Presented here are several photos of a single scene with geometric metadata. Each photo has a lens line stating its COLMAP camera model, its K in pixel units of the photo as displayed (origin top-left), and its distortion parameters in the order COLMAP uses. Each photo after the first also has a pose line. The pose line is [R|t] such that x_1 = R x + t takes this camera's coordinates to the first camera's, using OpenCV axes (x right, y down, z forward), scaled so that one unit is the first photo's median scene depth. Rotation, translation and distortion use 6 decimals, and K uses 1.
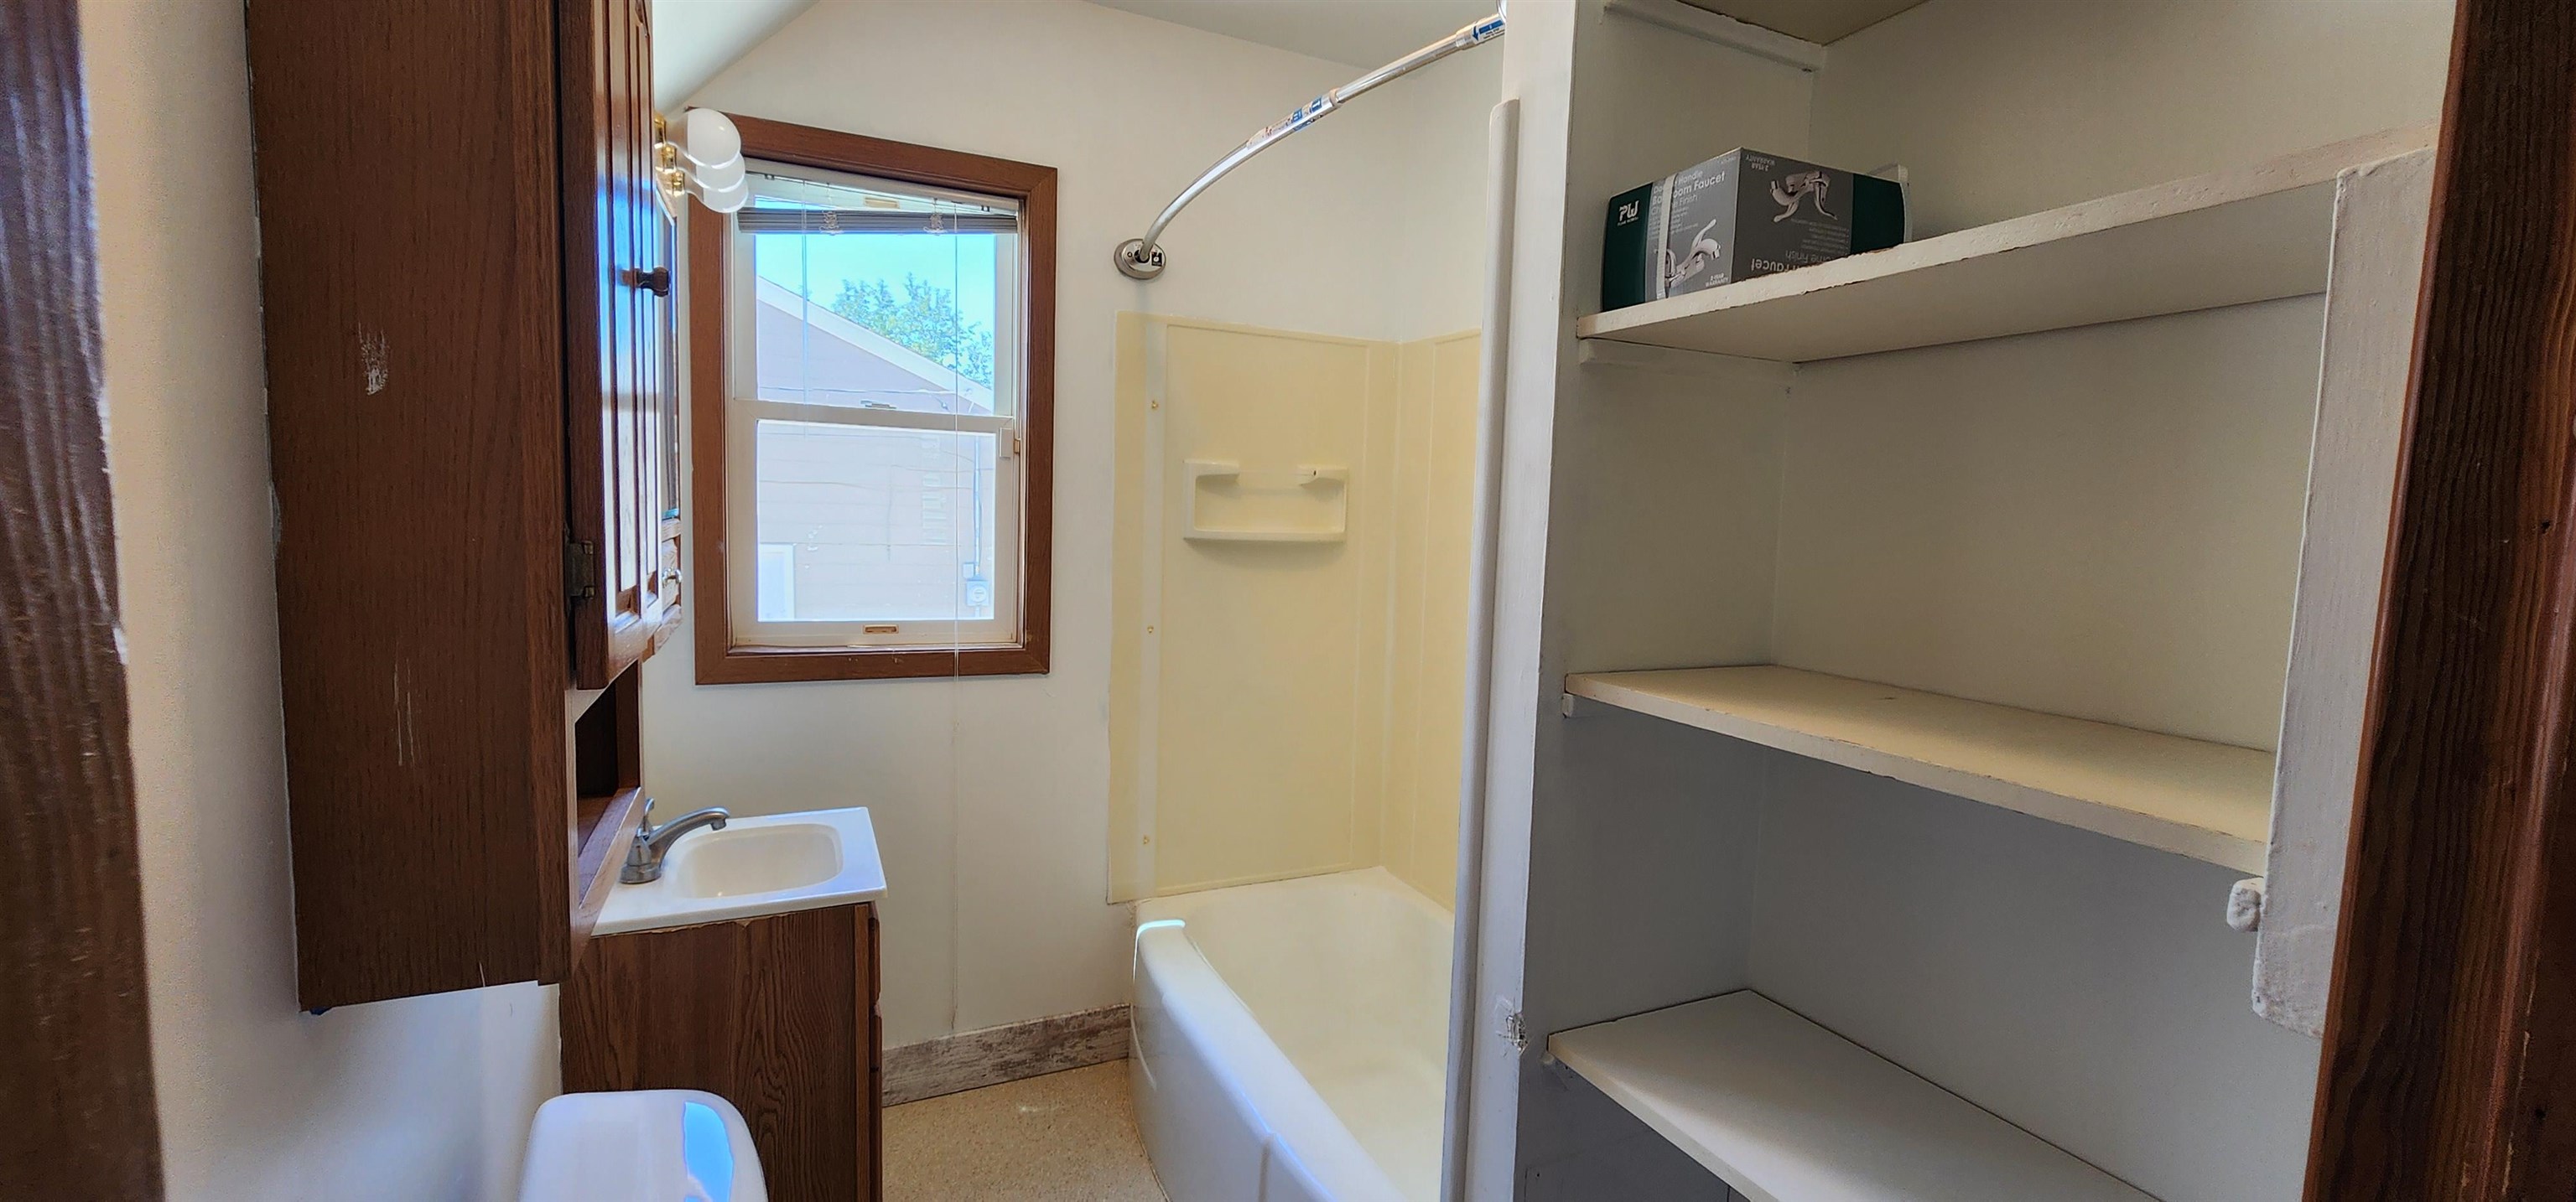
lens RADIAL K [[1050.8, 0, 1290.4], [0, 1050.8, 603.2], [0, 0, 1]] dist [-0.001103, 0.001419]
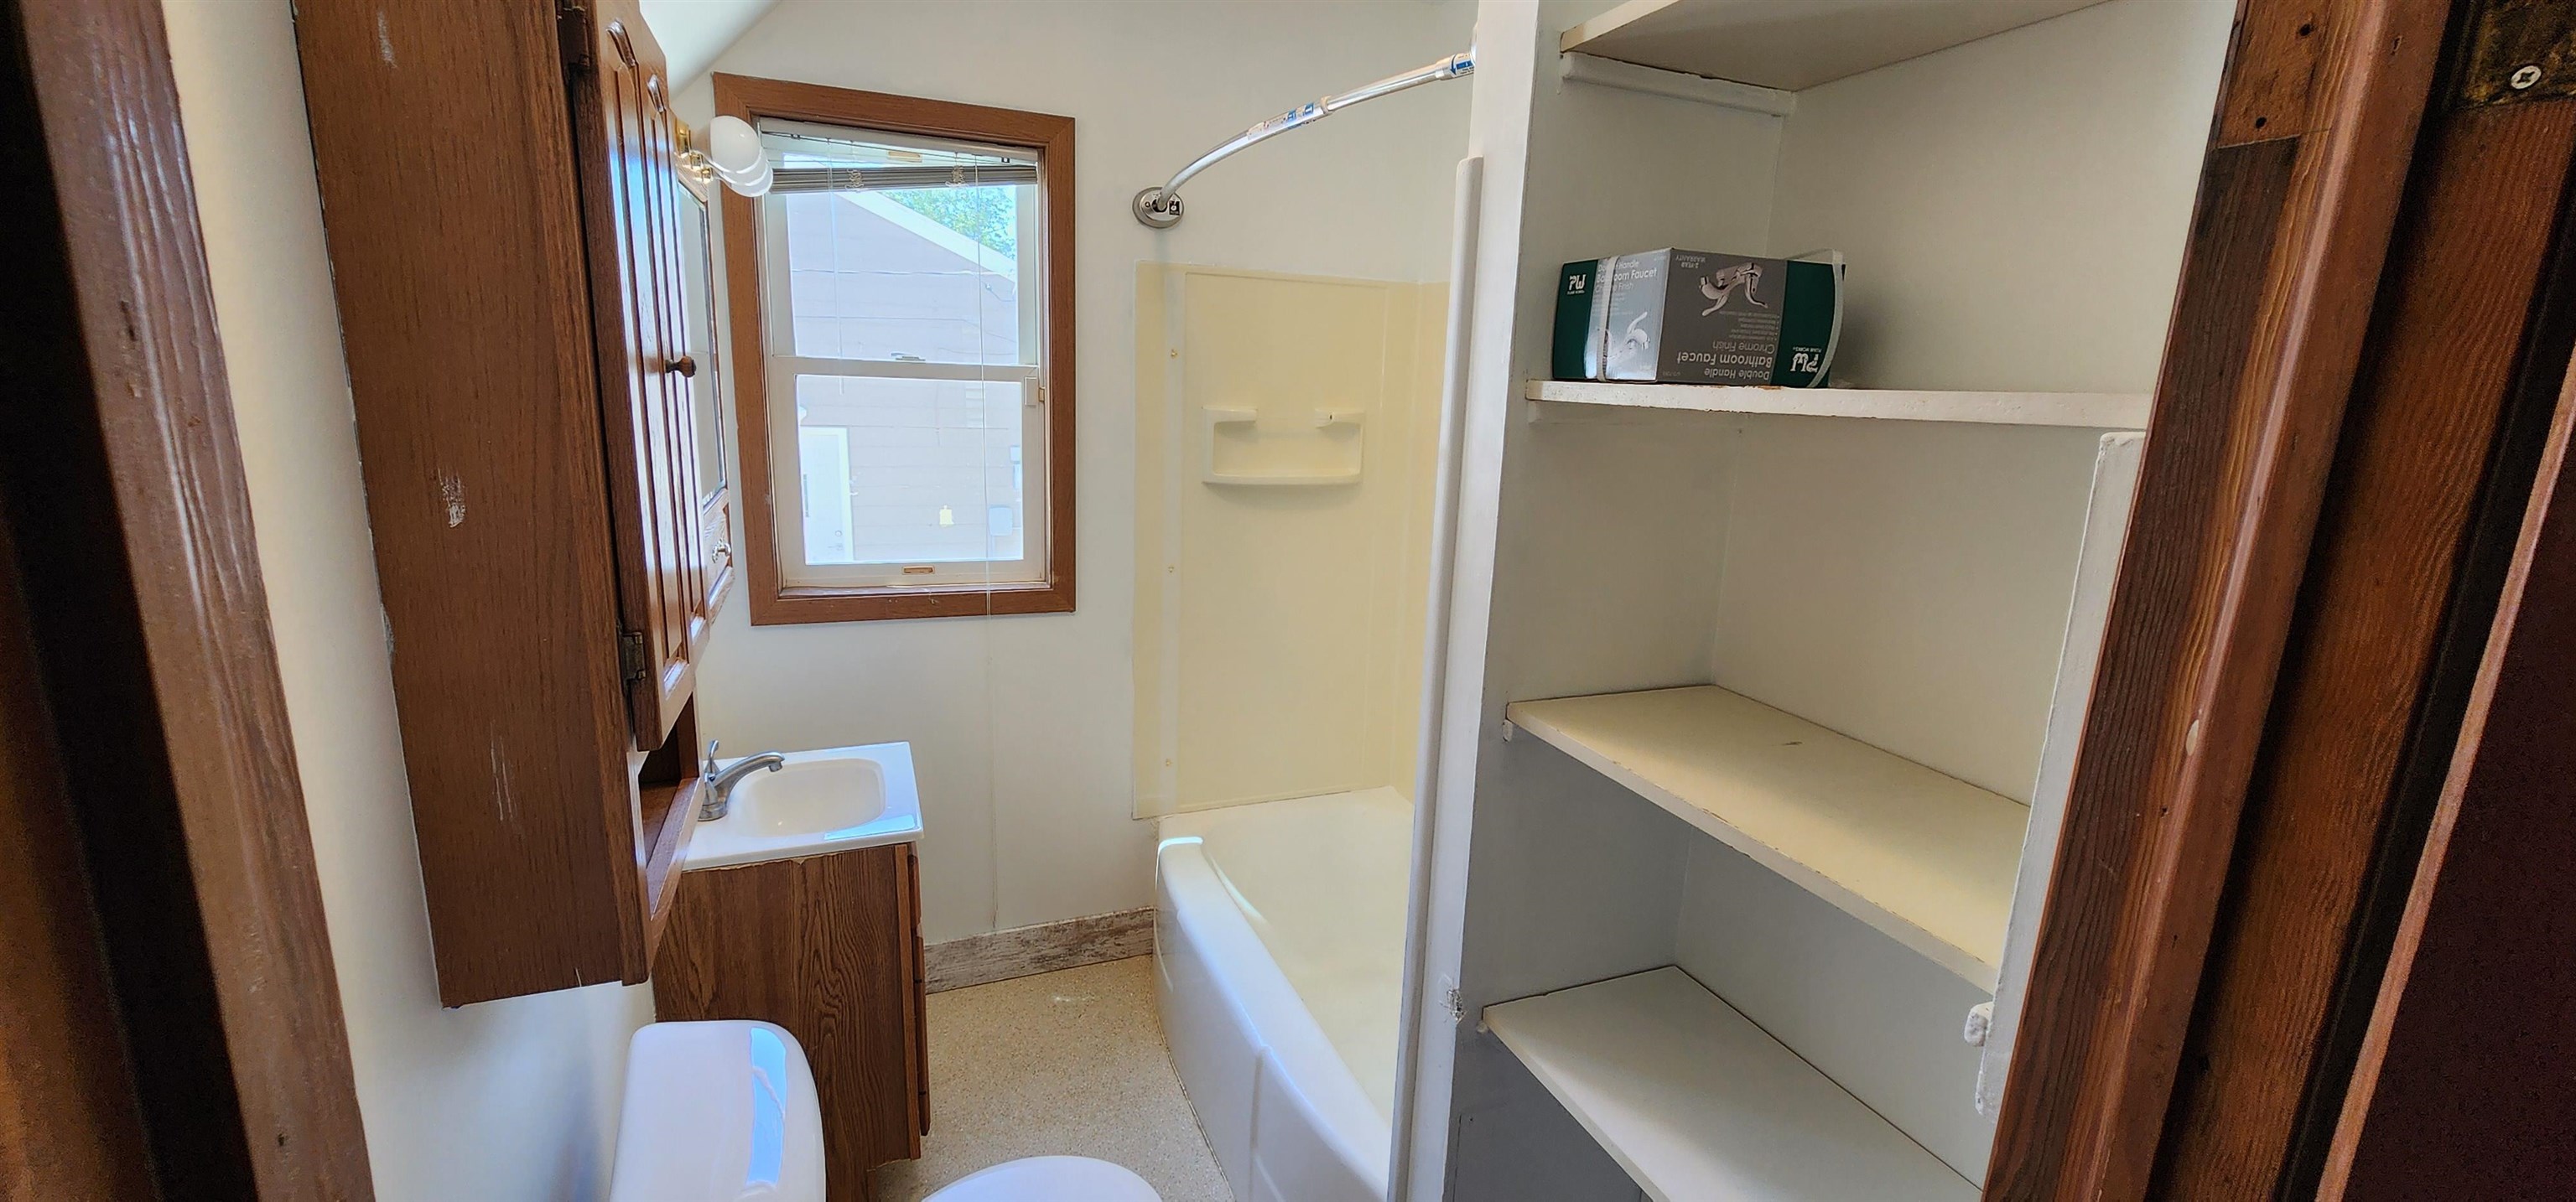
lens RADIAL K [[1050.8, 0, 1286.7], [0, 1050.8, 601.2], [0, 0, 1]] dist [-0.001103, 0.001419]
pose [[0.998488, 0.017855, -0.051982, 0.082348], [-0.011233, 0.992093, 0.125002, -0.165389], [0.053802, -0.124229, 0.990794, -0.087387]]
